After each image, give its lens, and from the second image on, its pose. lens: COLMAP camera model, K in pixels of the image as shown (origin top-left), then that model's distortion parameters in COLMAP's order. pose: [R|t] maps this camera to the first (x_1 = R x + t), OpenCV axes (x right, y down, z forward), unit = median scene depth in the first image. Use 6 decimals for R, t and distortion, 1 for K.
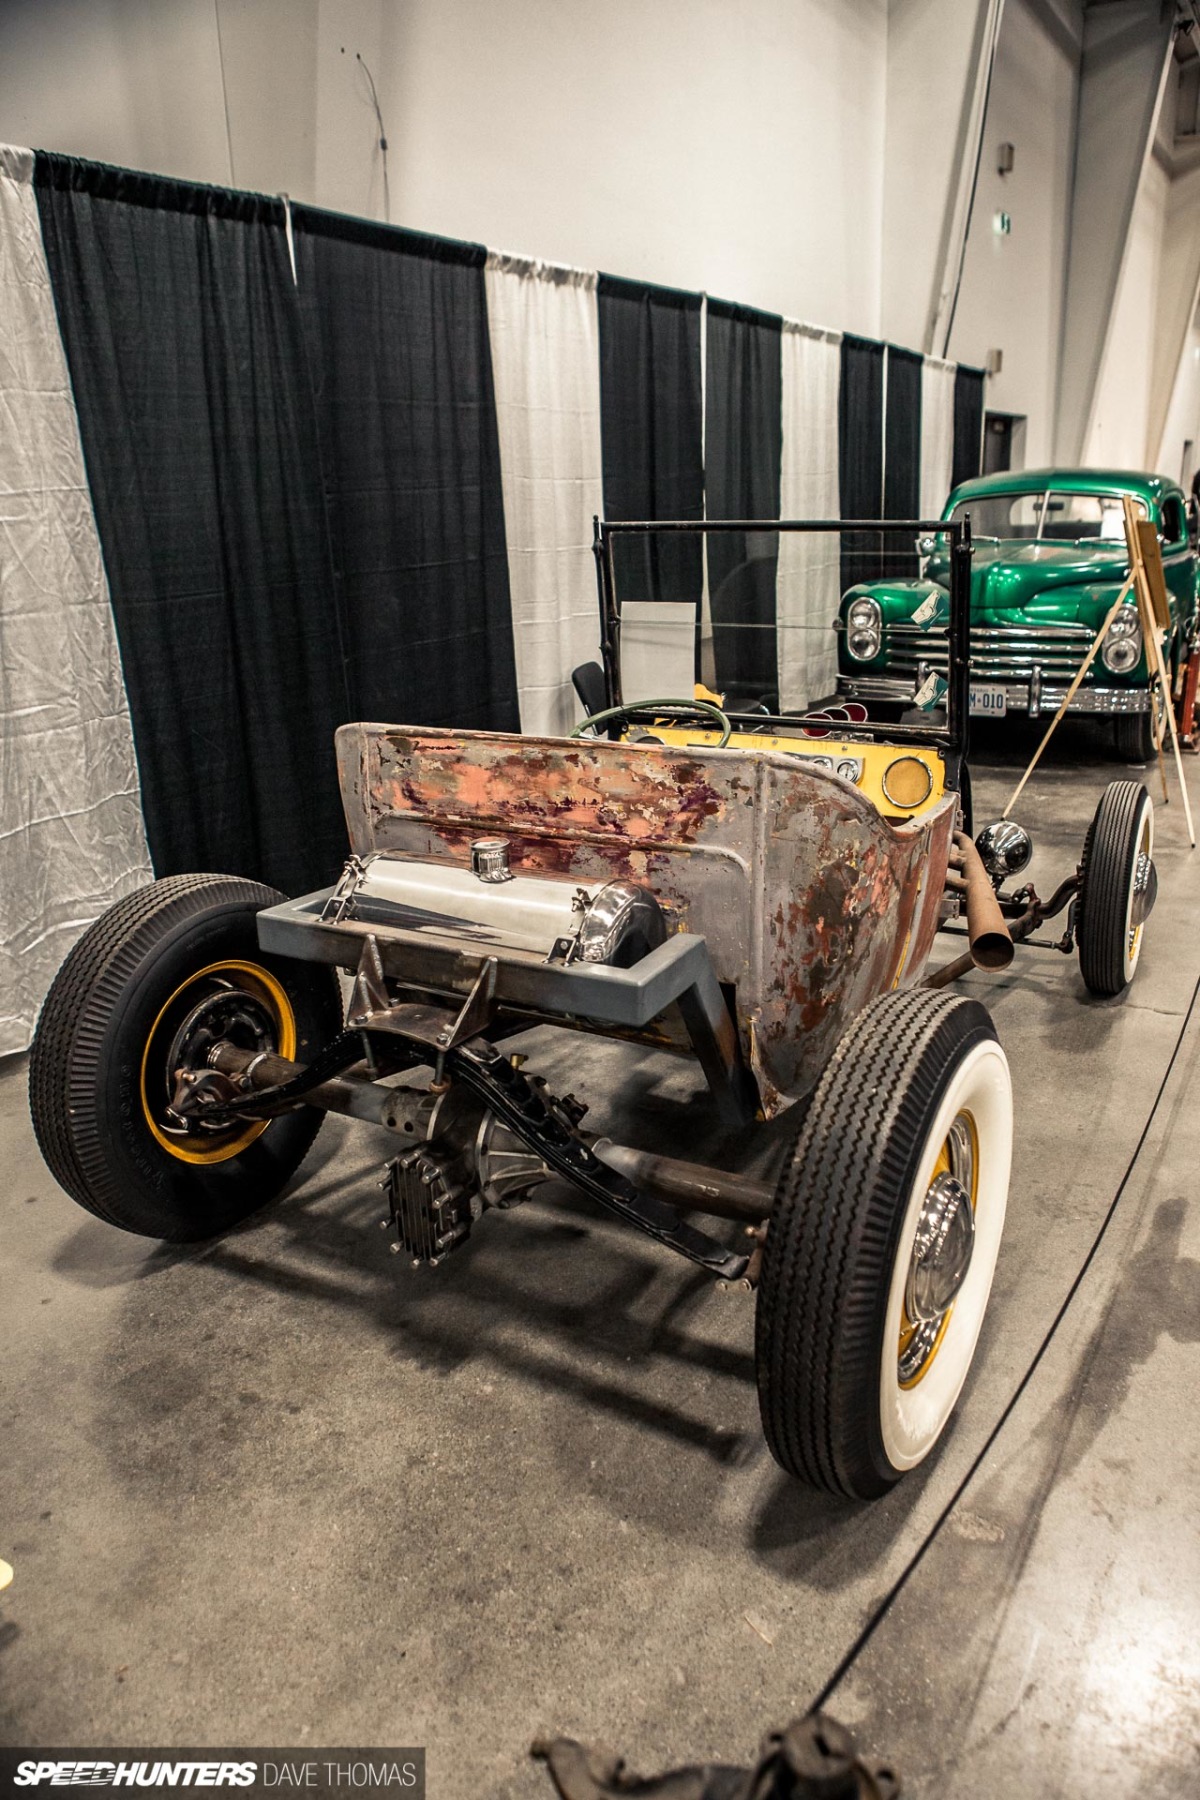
lens RADIAL K [[1412.1, 0, 600.0], [0, 1412.1, 900.0], [0, 0, 1]] dist [-0.051663, 0.004364]
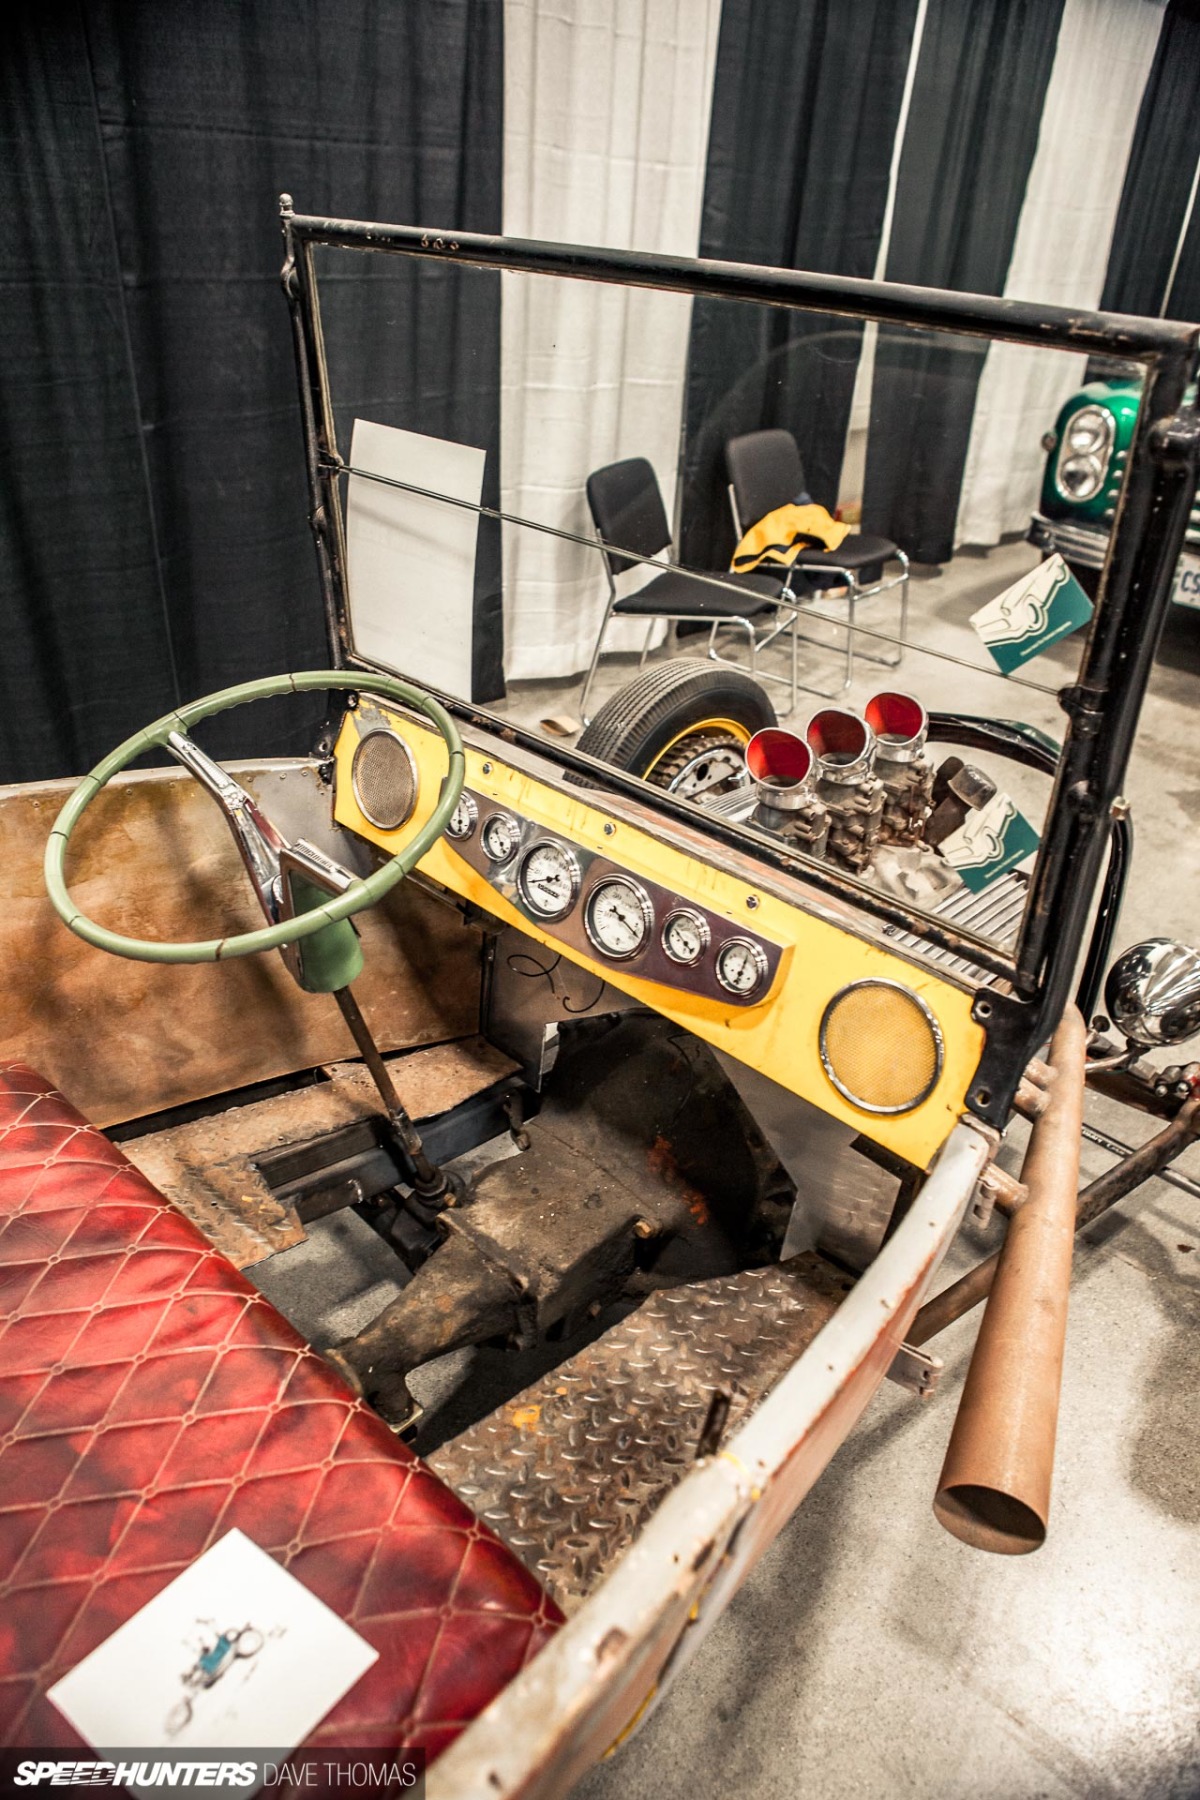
lens RADIAL K [[1235.2, 0, 600.0], [0, 1235.2, 900.0], [0, 0, 1]] dist [-0.058262, 0.000668]
pose [[0.967513, 0.197948, -0.157274, 0.123236], [-0.155378, 0.956284, 0.247746, -0.122596], [0.199439, -0.215261, 0.955974, 0.441622]]
